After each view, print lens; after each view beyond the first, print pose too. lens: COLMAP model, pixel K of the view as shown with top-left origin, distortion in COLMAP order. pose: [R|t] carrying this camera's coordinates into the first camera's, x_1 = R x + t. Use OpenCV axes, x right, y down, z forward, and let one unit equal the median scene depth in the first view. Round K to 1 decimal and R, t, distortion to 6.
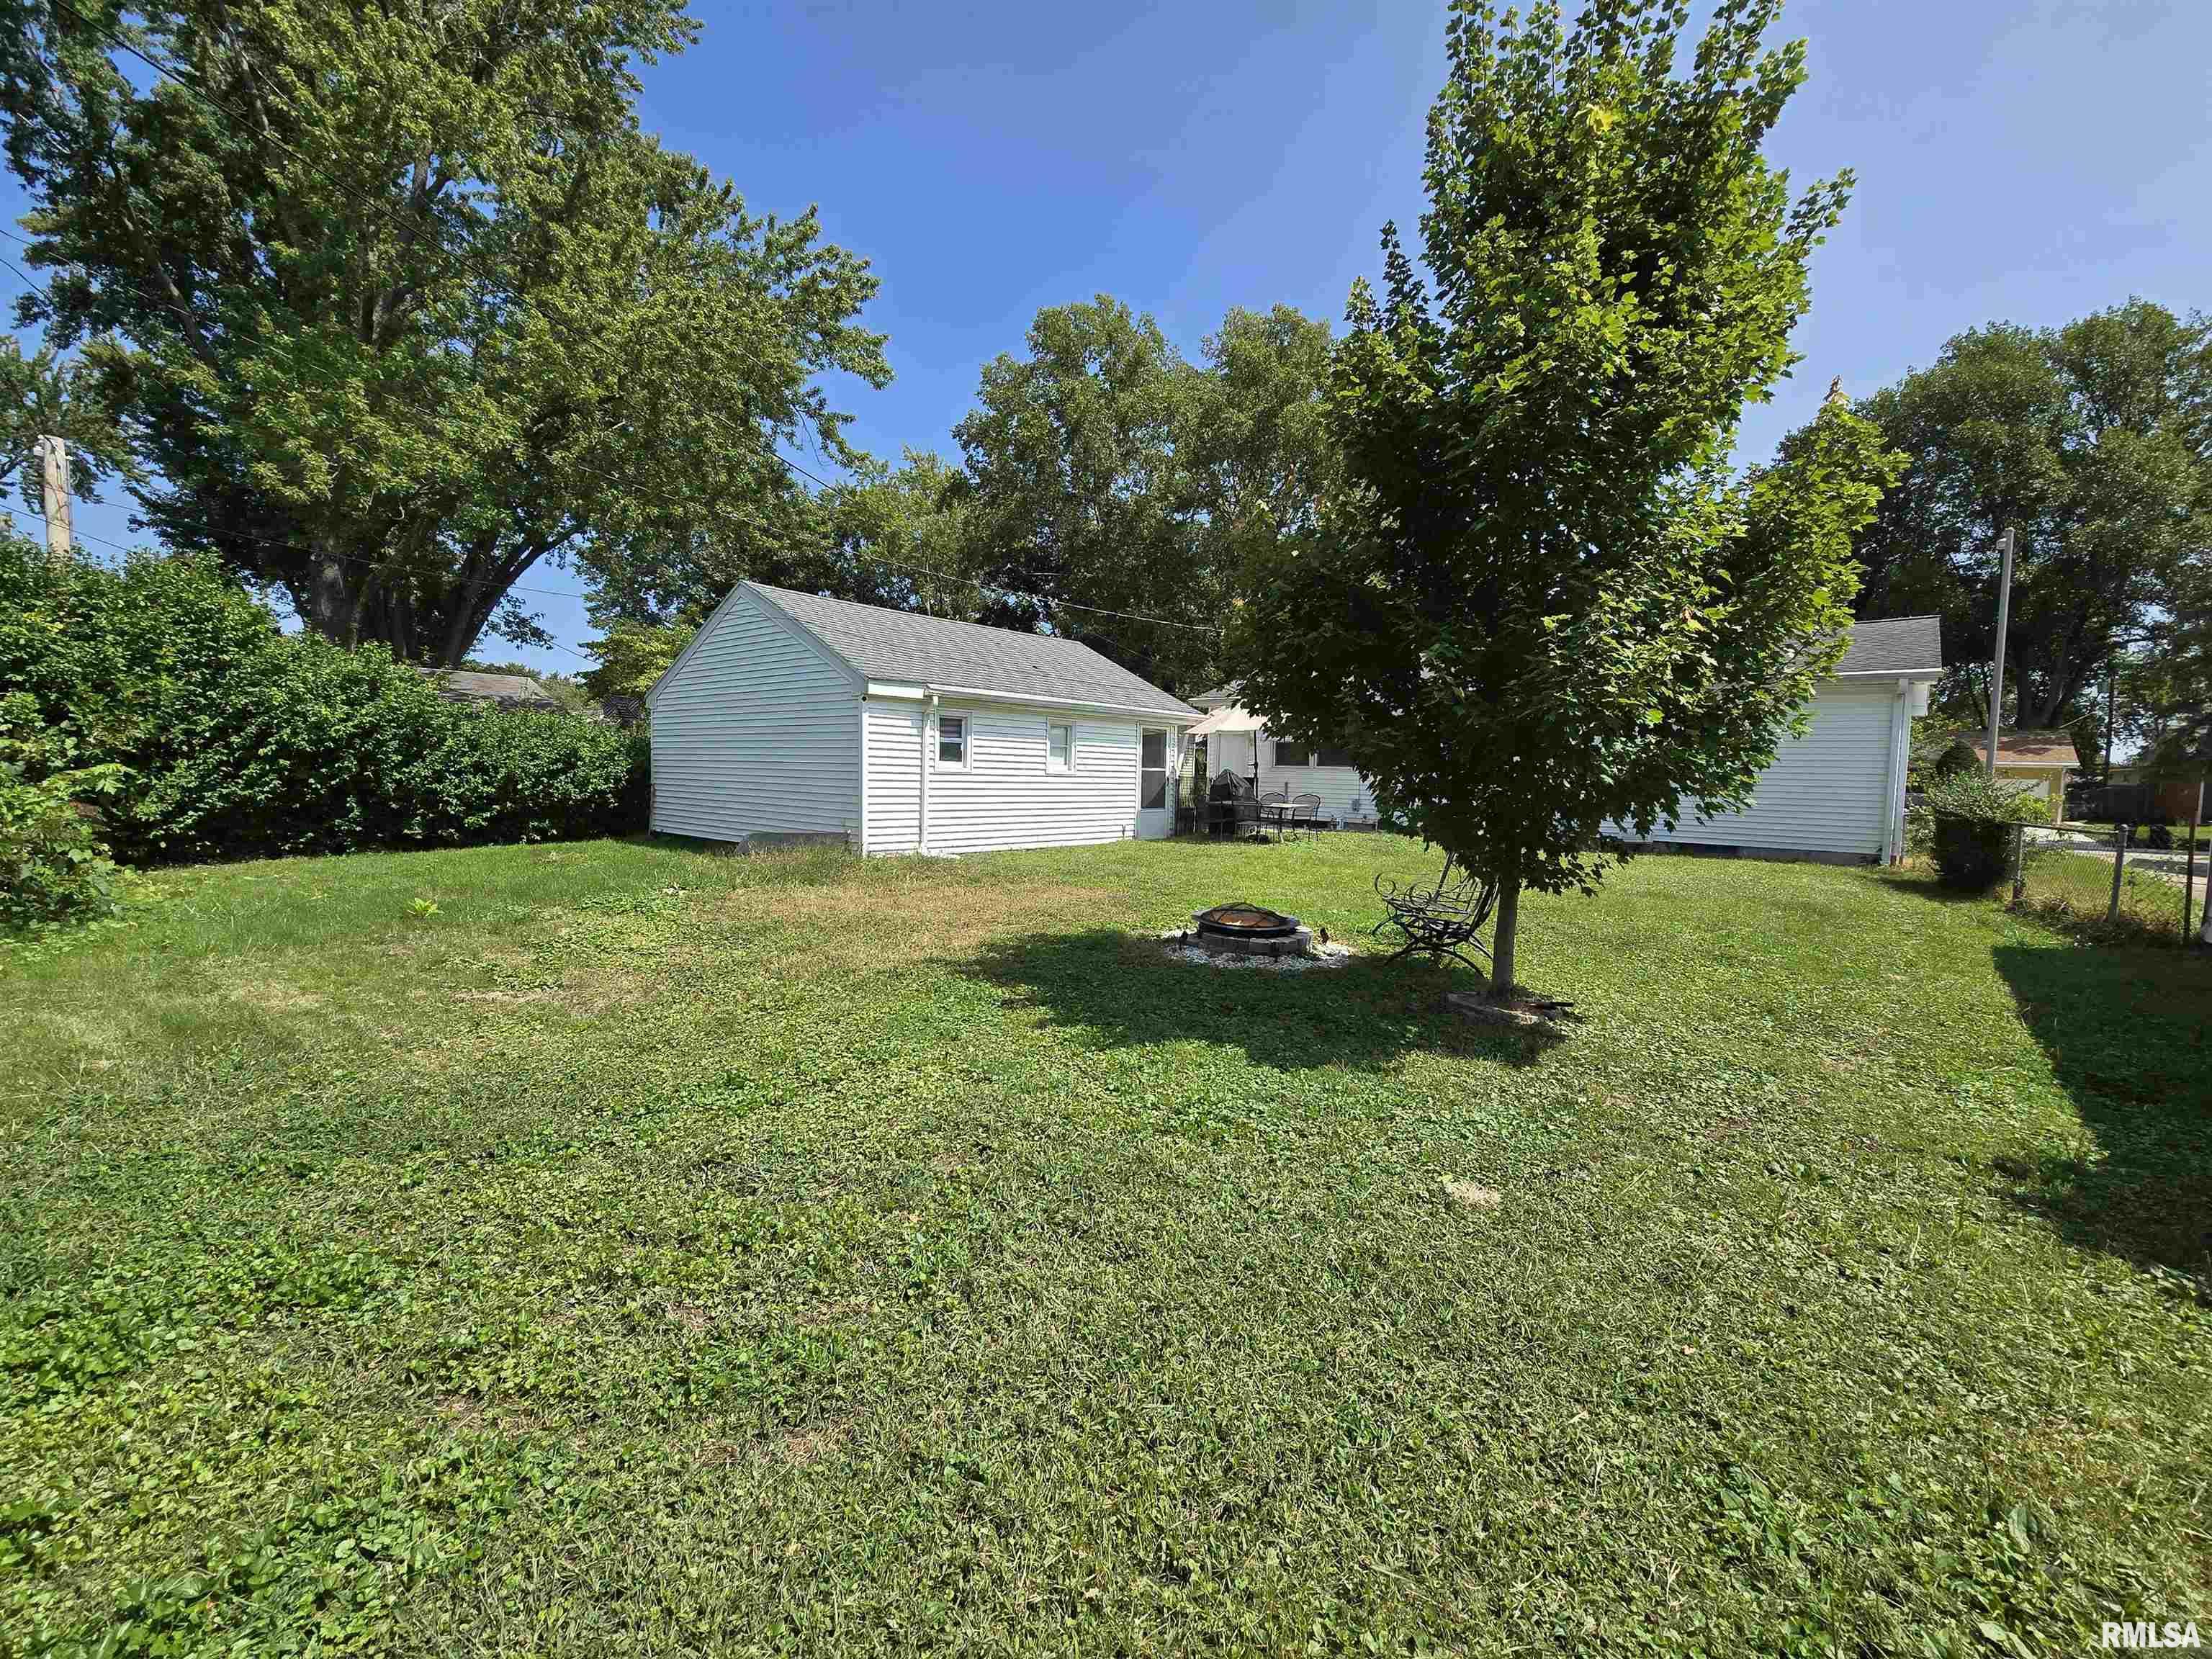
lens RADIAL K [[905.4, 0, 1110.9], [0, 905.4, 828.5], [0, 0, 1]] dist [-0.003463, -0.000583]
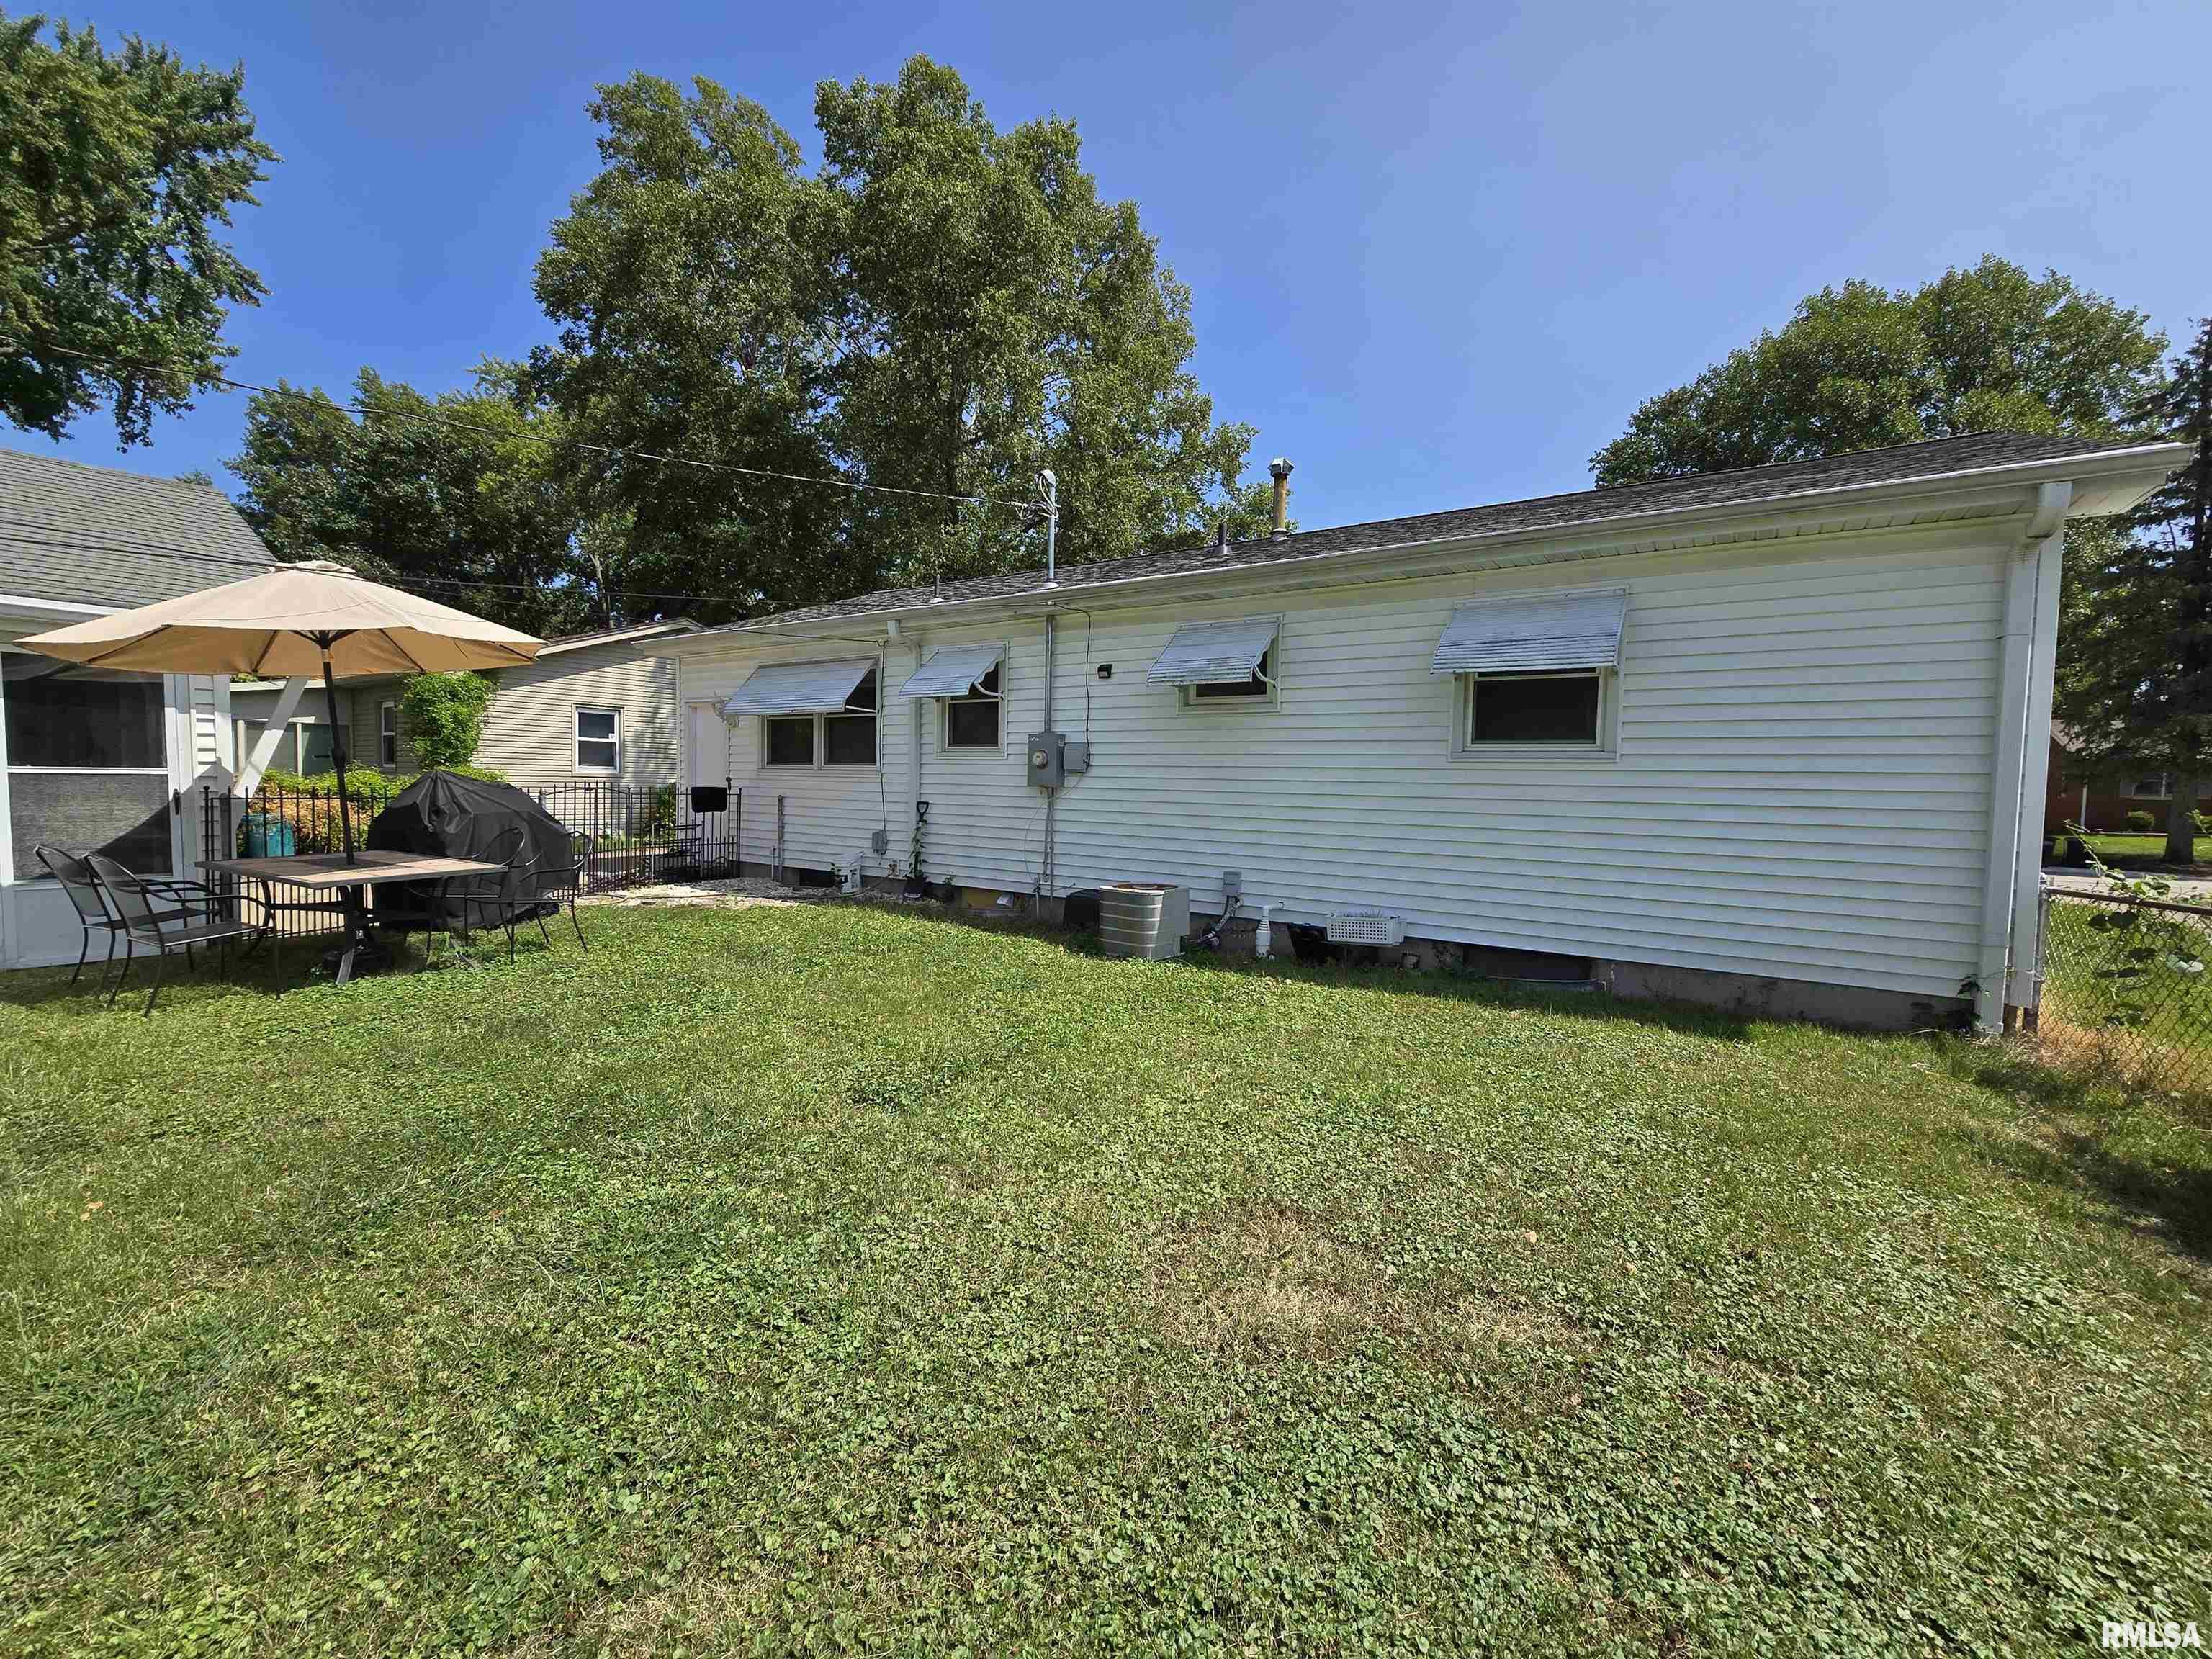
lens RADIAL K [[905.4, 0, 1110.9], [0, 905.4, 828.5], [0, 0, 1]] dist [-0.003463, -0.000583]
pose [[0.993050, -0.008866, 0.117359, 0.127381], [0.008781, 0.999961, 0.001243, -0.012298], [-0.117366, -0.000204, 0.993089, 0.186050]]
